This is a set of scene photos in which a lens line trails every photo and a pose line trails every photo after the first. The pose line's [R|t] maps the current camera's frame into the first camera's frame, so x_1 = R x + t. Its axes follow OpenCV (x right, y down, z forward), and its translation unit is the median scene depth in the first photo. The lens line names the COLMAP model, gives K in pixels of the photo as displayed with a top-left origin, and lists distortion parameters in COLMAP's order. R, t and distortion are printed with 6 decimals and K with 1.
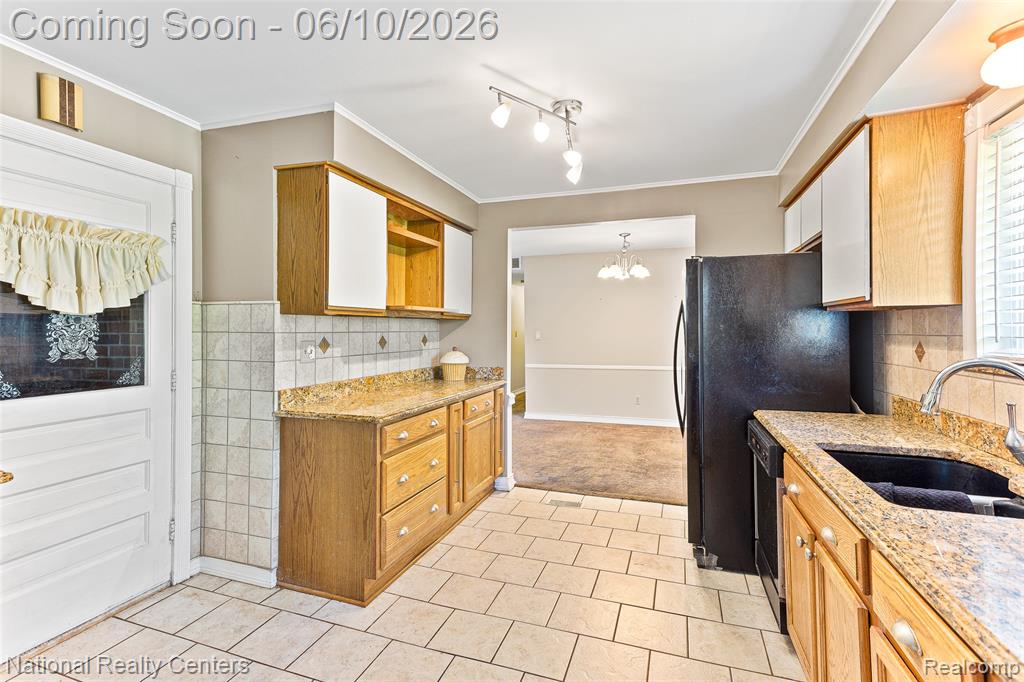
lens RADIAL K [[484.1, 0, 509.5], [0, 484.1, 332.0], [0, 0, 1]] dist [0.013121, 0.000779]
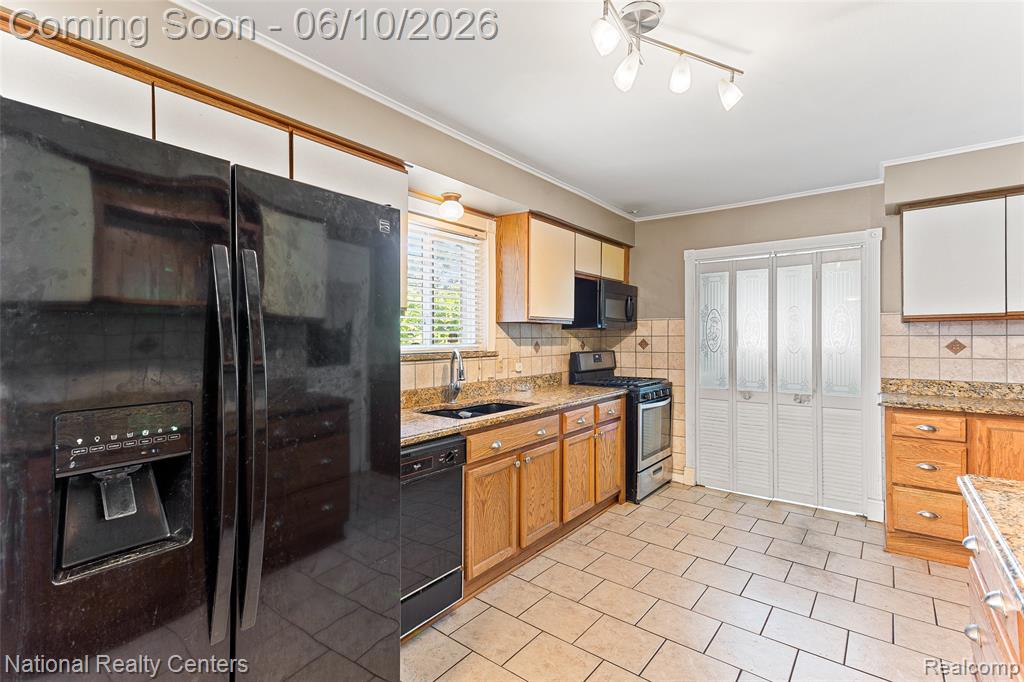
lens RADIAL K [[484.1, 0, 510.8], [0, 484.1, 337.0], [0, 0, 1]] dist [0.013121, 0.000779]
pose [[-0.948987, -0.003888, 0.315292, 0.320752], [-0.002141, 0.999980, 0.005889, -0.004583], [-0.315309, 0.004914, -0.948976, 2.128740]]
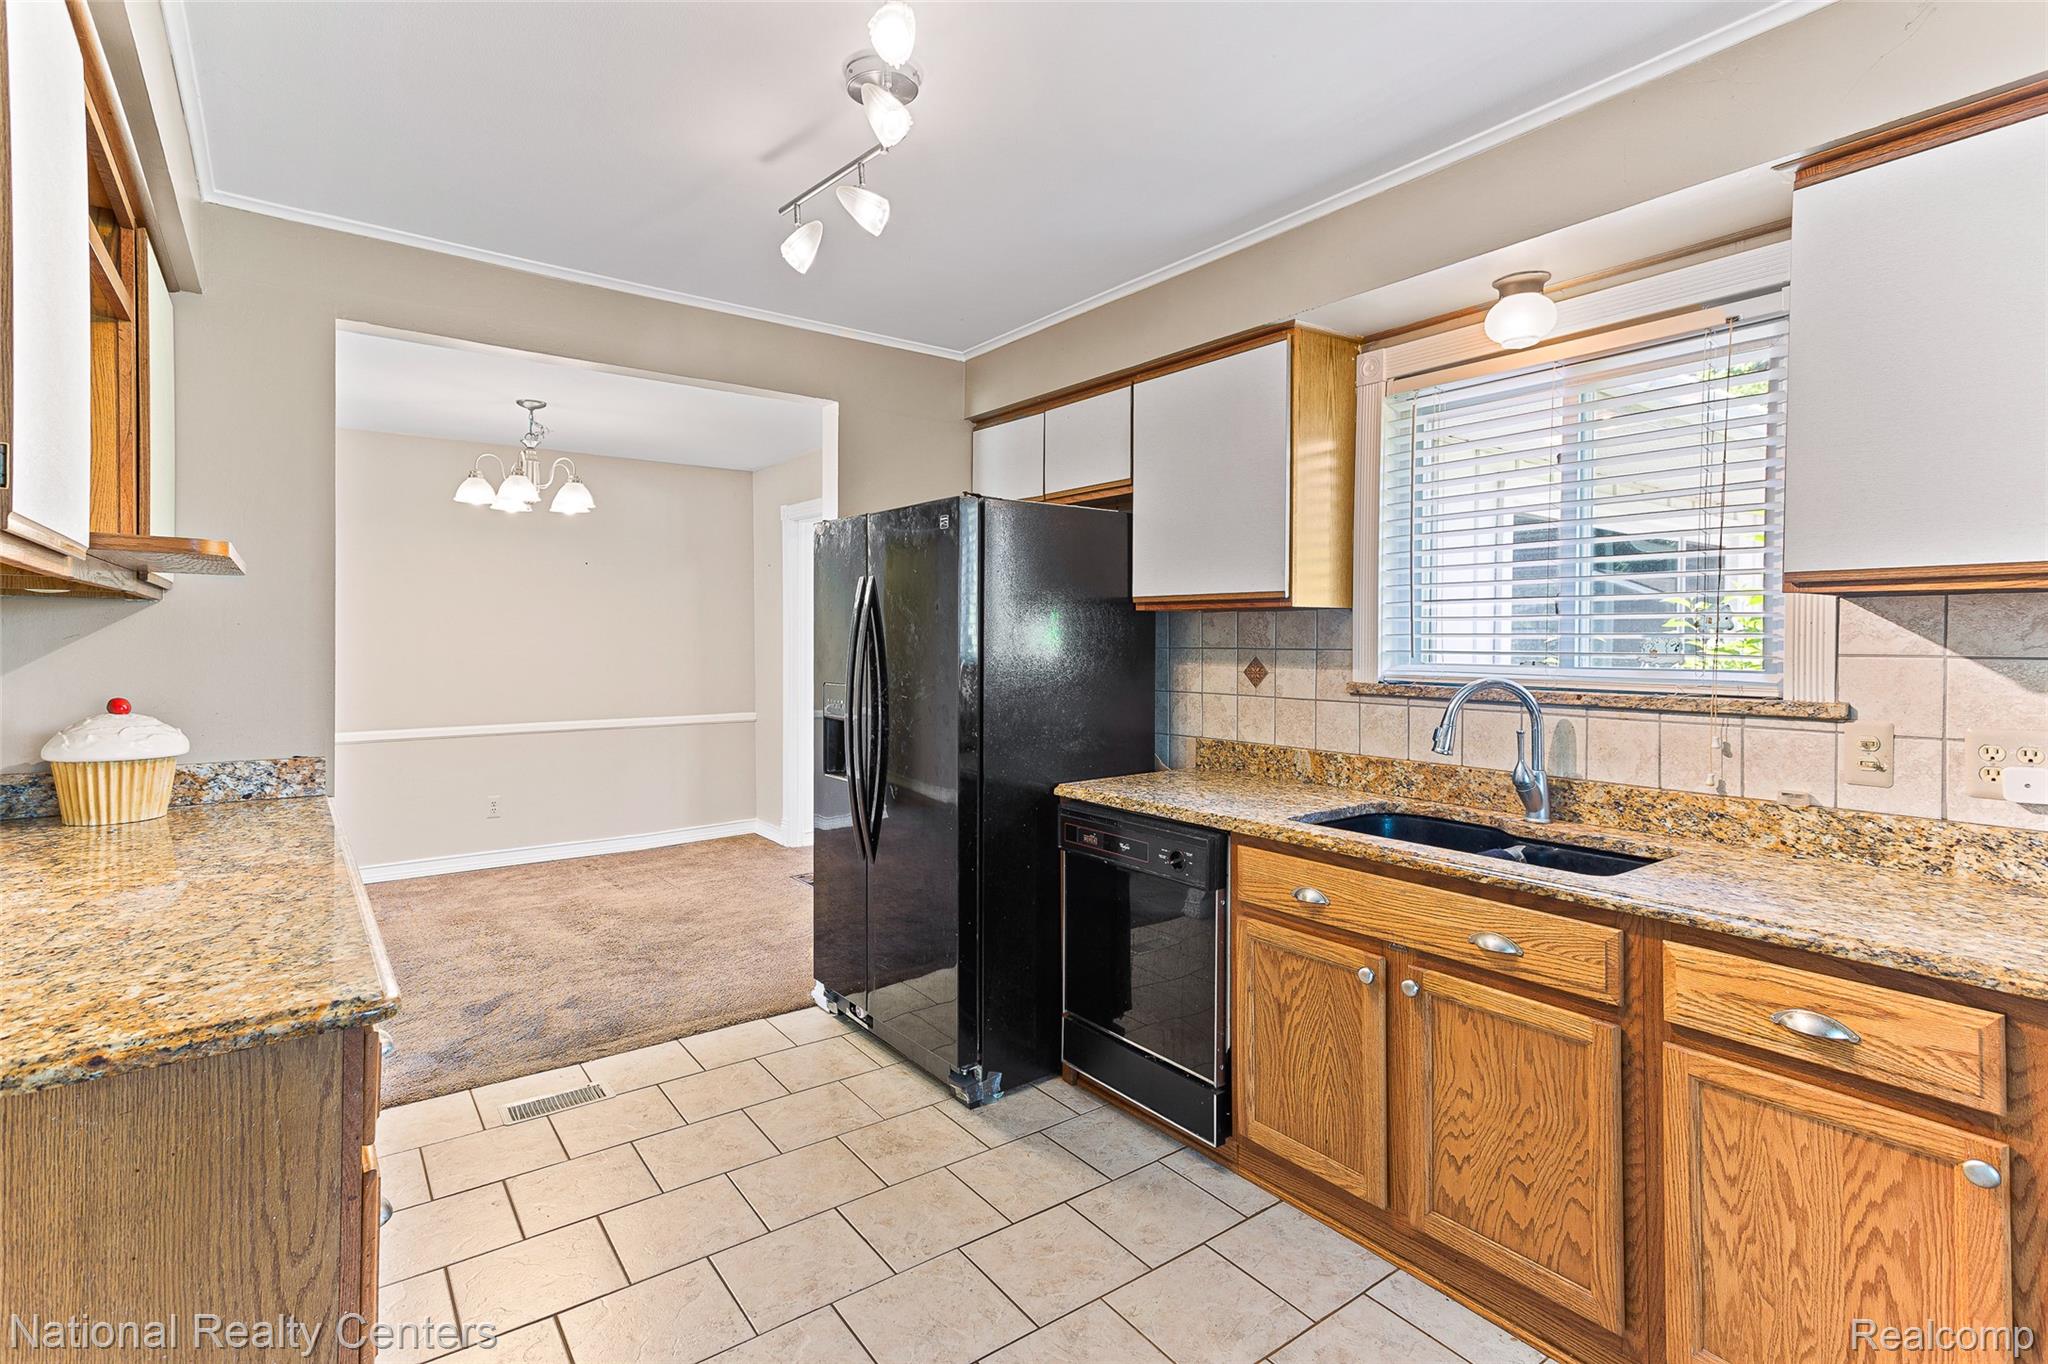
lens RADIAL K [[968.1, 0, 1024.9], [0, 968.1, 662.7], [0, 0, 1]] dist [0.013121, 0.000779]
pose [[0.564073, -0.017368, 0.825542, -0.412016], [-0.000015, 0.999779, 0.021044, -0.002270], [-0.825725, -0.011883, 0.563948, 0.392481]]
